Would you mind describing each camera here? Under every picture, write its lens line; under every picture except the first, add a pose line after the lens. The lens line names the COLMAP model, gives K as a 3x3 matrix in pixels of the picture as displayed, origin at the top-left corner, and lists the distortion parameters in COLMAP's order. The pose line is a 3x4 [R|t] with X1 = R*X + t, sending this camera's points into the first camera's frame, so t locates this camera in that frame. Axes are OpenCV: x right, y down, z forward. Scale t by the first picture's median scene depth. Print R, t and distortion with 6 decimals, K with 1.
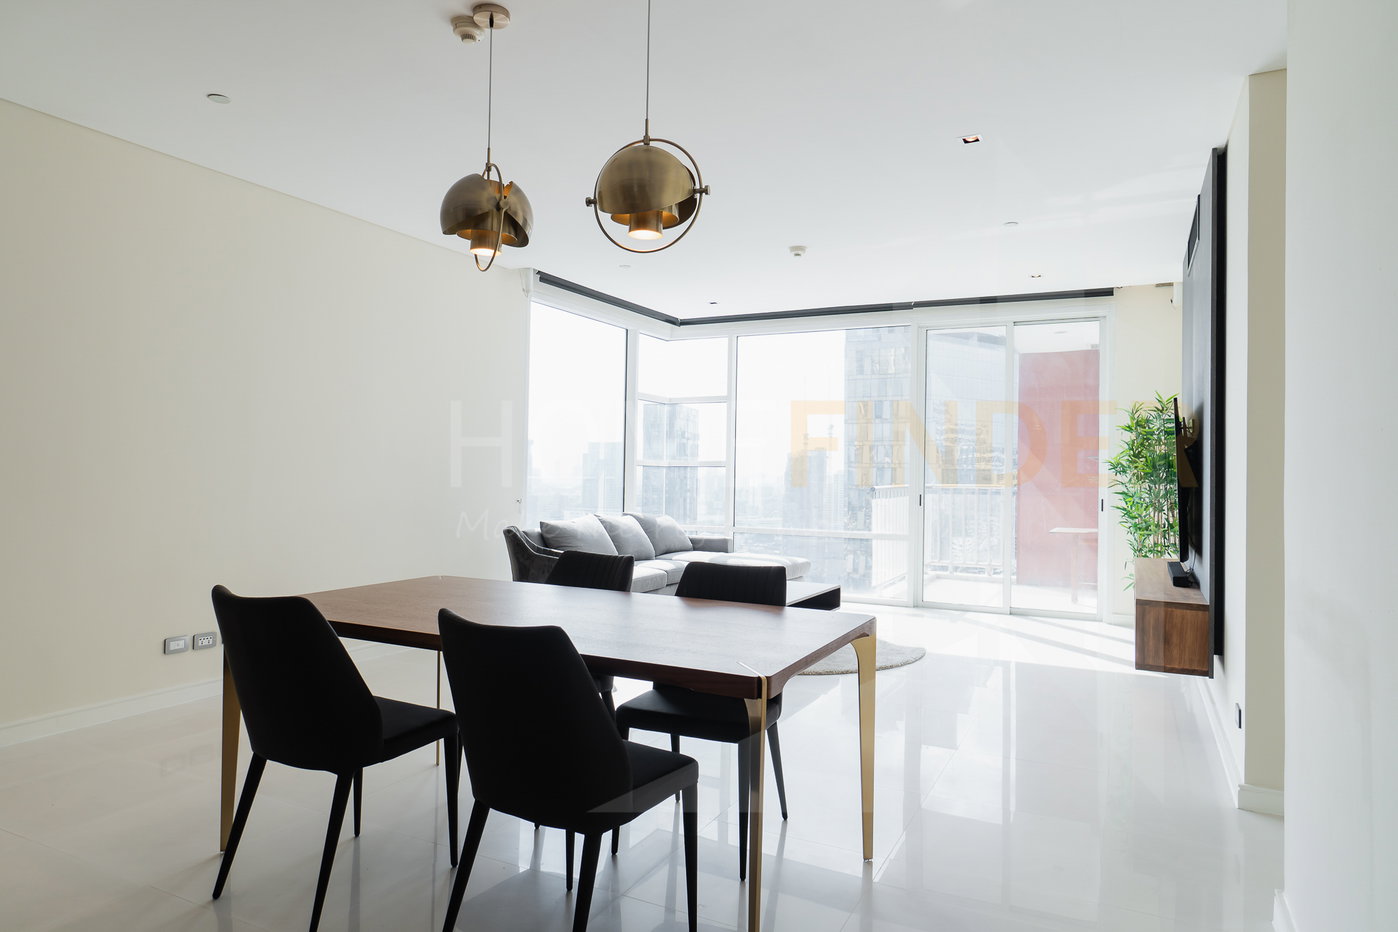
lens RADIAL K [[867.9, 0, 699.0], [0, 867.9, 466.0], [0, 0, 1]] dist [0.016601, 0.000369]
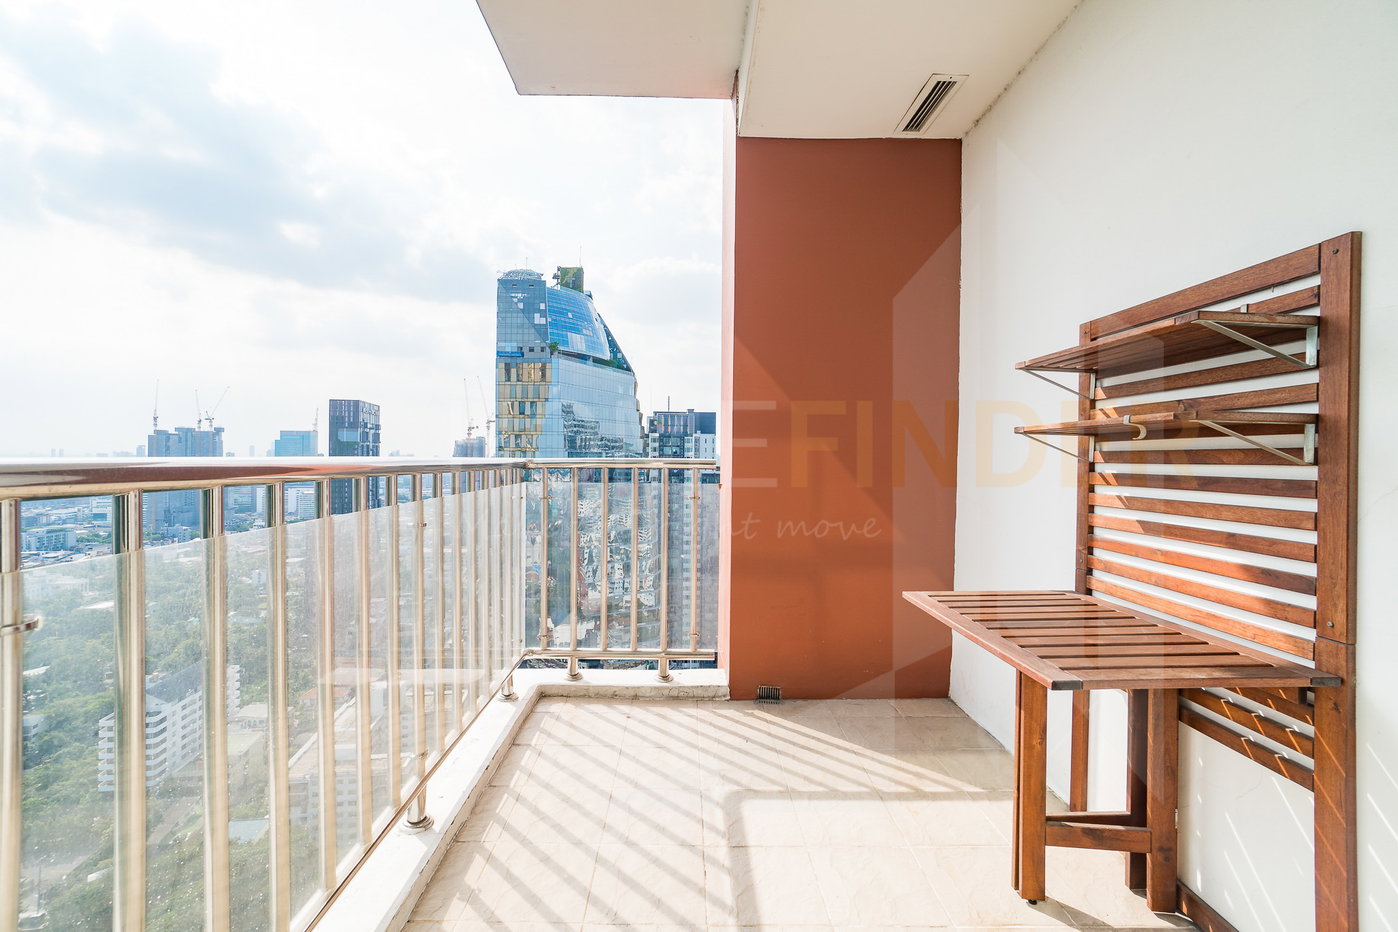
lens RADIAL K [[602.1, 0, 692.4], [0, 602.1, 460.2], [0, 0, 1]] dist [-0.027241, 0.000501]
pose [[0.888843, -0.006776, 0.458161, 0.290889], [-0.000564, 0.999874, 0.015883, 0.024757], [-0.458211, -0.014376, 0.888727, 0.999855]]
